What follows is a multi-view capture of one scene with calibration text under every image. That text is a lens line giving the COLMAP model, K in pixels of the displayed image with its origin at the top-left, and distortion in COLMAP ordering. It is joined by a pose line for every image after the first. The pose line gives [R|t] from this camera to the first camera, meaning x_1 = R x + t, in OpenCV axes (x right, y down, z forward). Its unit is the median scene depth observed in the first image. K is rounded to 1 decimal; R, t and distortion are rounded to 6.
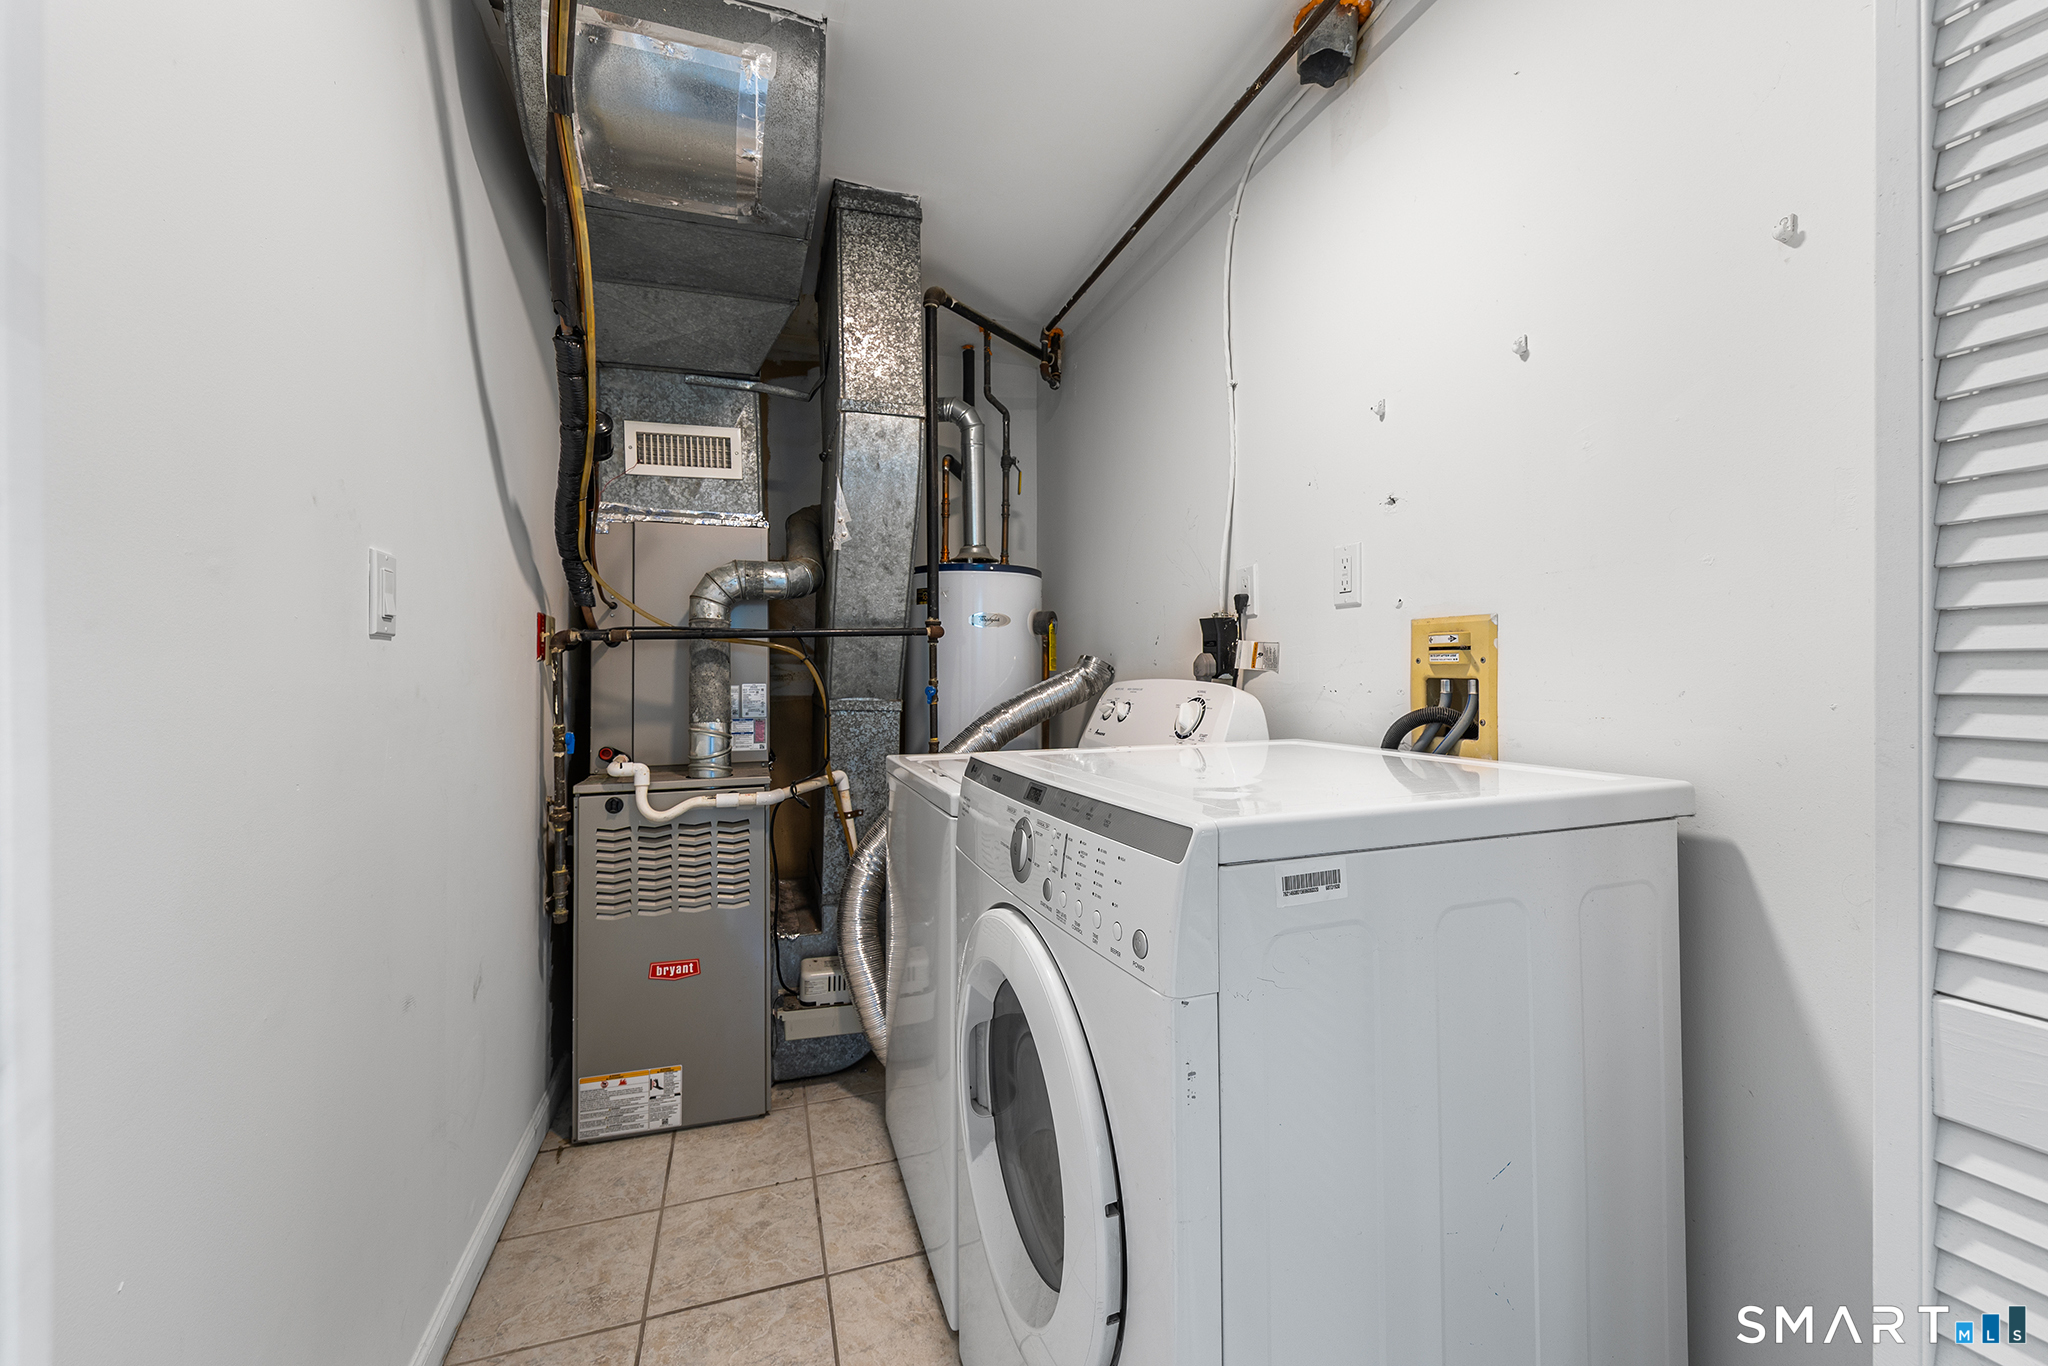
lens RADIAL K [[794.9, 0, 1017.0], [0, 794.9, 686.2], [0, 0, 1]] dist [0.001356, -0.000030]
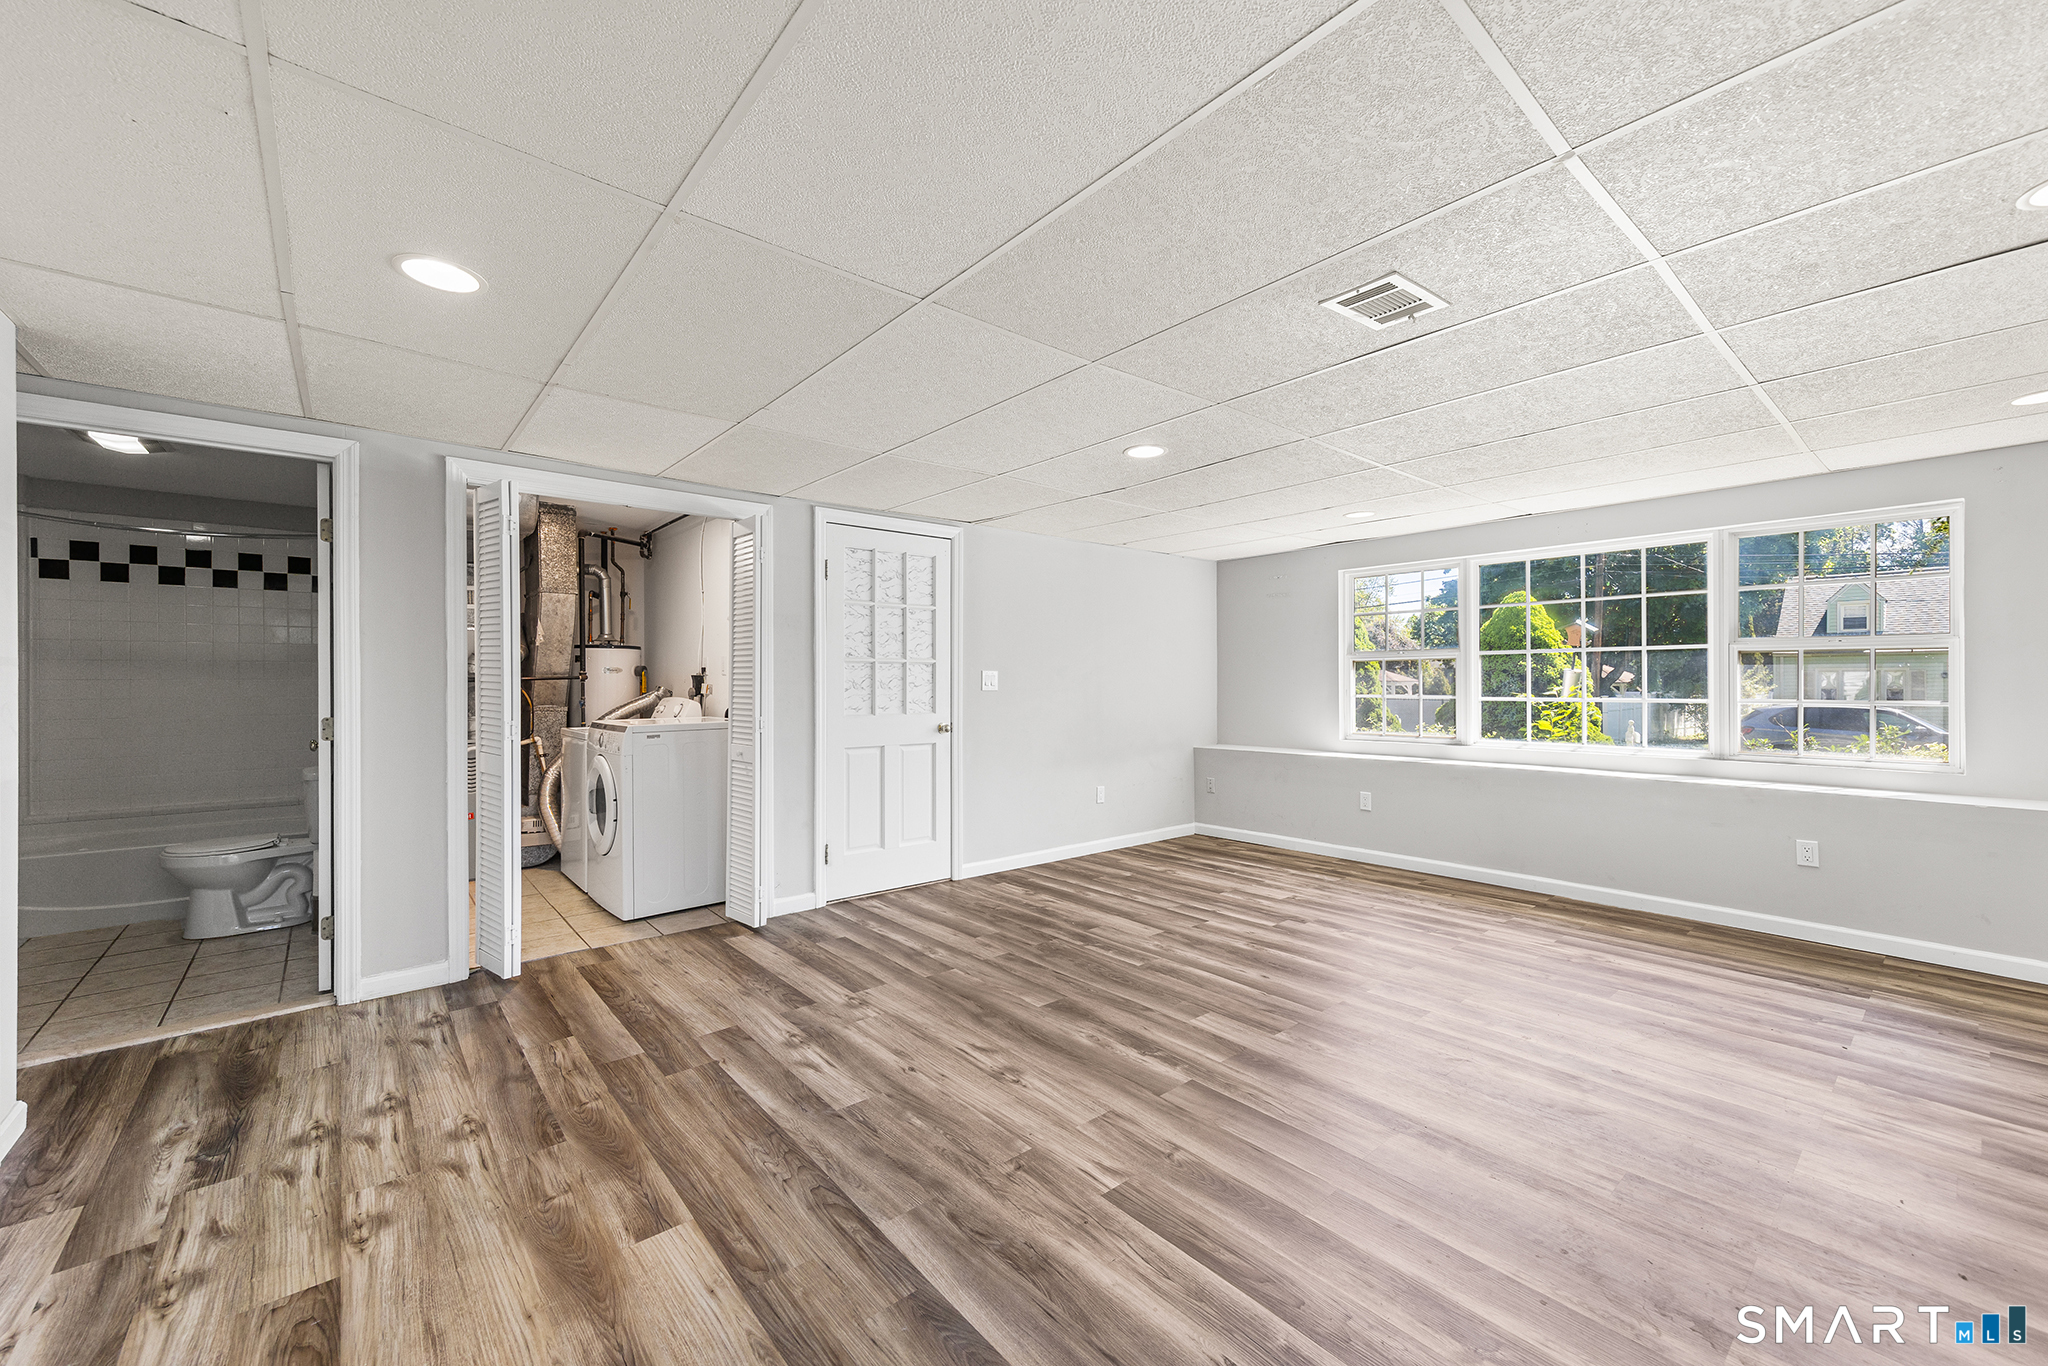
lens RADIAL K [[761.9, 0, 1024.0], [0, 761.9, 683.0], [0, 0, 1]] dist [0.000853, 0.000140]
pose [[0.919137, -0.005500, 0.393899, 0.207766], [0.008090, 0.999955, -0.004917, -0.029413], [-0.393854, 0.007706, 0.919141, -1.601032]]
